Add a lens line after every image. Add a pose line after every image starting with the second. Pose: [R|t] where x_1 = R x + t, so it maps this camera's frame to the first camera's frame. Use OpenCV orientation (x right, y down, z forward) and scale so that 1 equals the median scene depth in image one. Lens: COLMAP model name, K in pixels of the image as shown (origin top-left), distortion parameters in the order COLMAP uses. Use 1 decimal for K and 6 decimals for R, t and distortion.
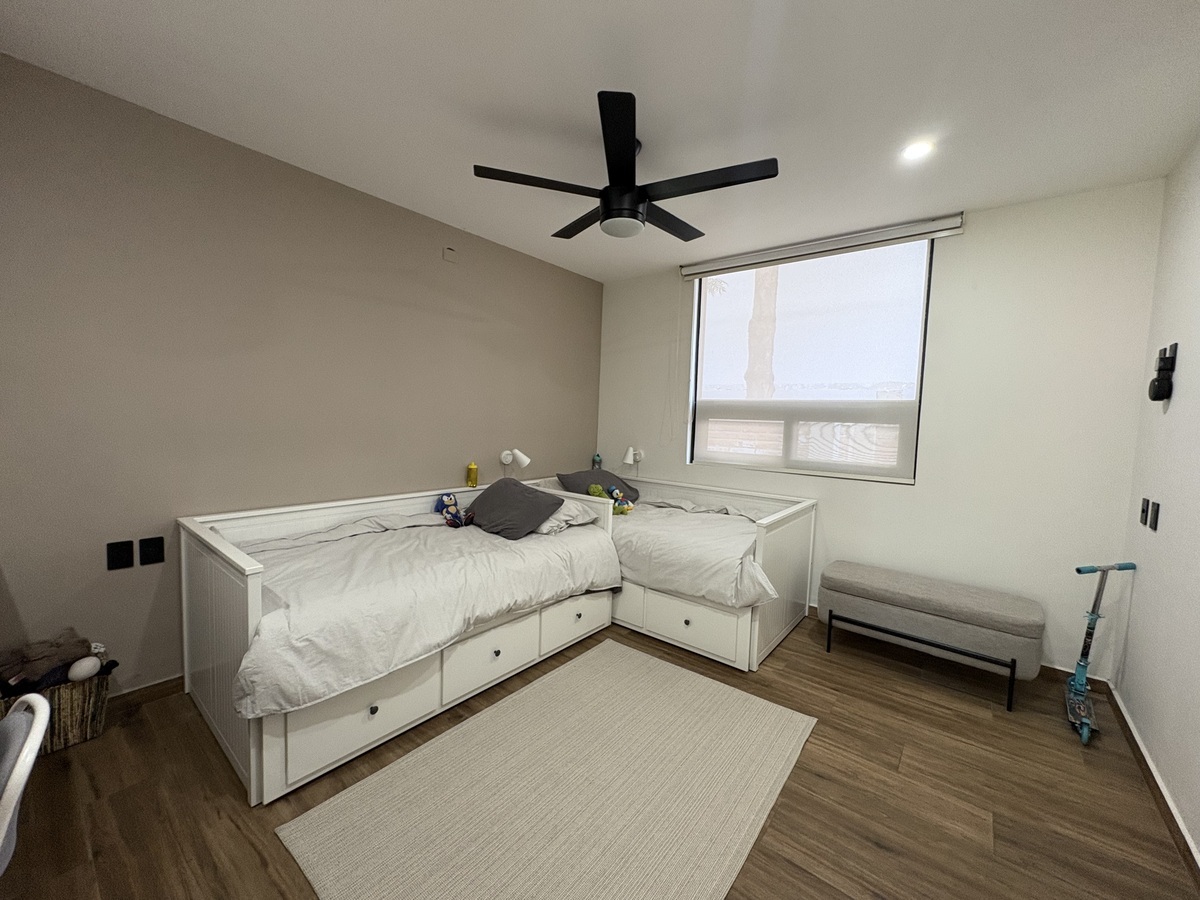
lens RADIAL K [[474.7, 0, 597.8], [0, 474.7, 447.4], [0, 0, 1]] dist [-0.001522, -0.000028]
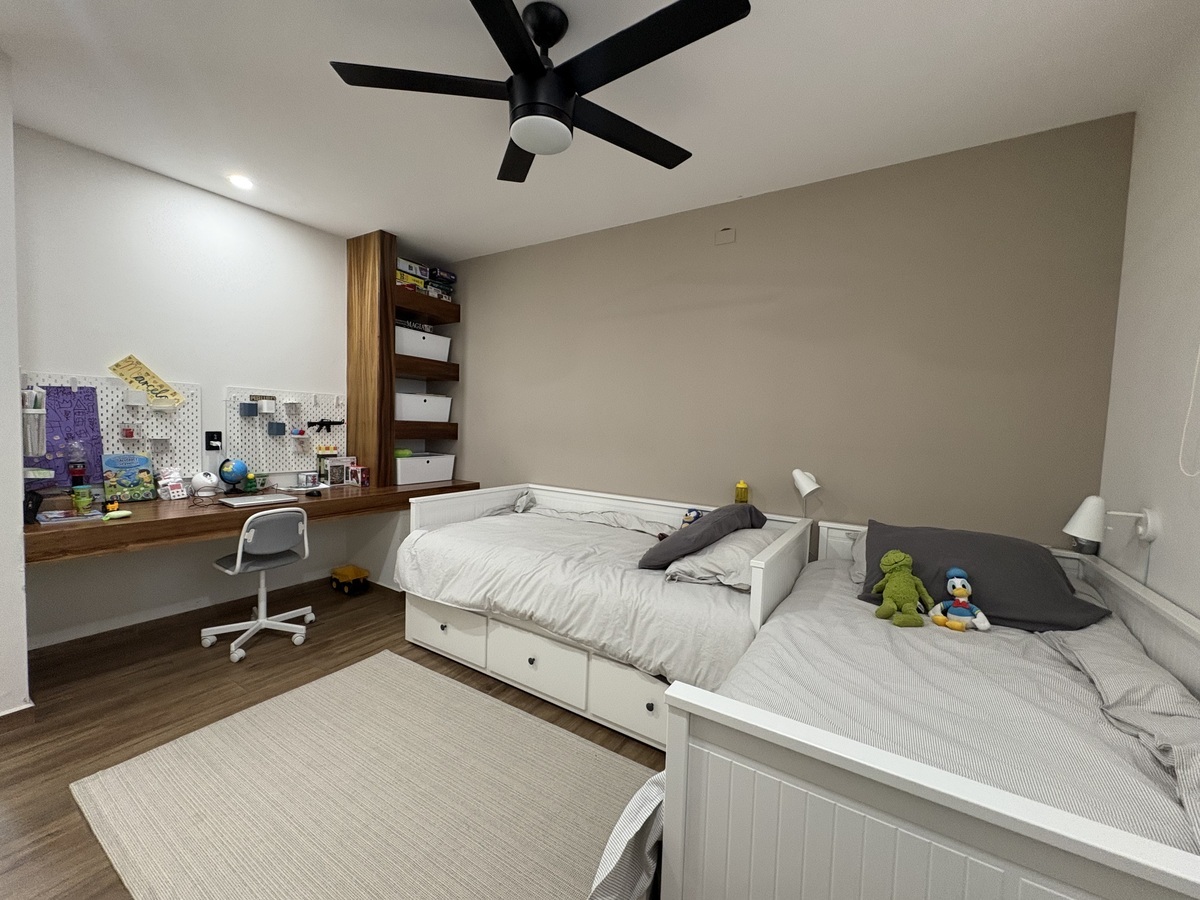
lens RADIAL K [[474.7, 0, 597.8], [0, 474.7, 447.4], [0, 0, 1]] dist [-0.001522, -0.000028]
pose [[0.111558, 0.015509, -0.993637, 0.738204], [-0.093035, 0.995650, 0.005095, -0.009309], [0.989393, 0.091874, 0.112516, 0.981353]]
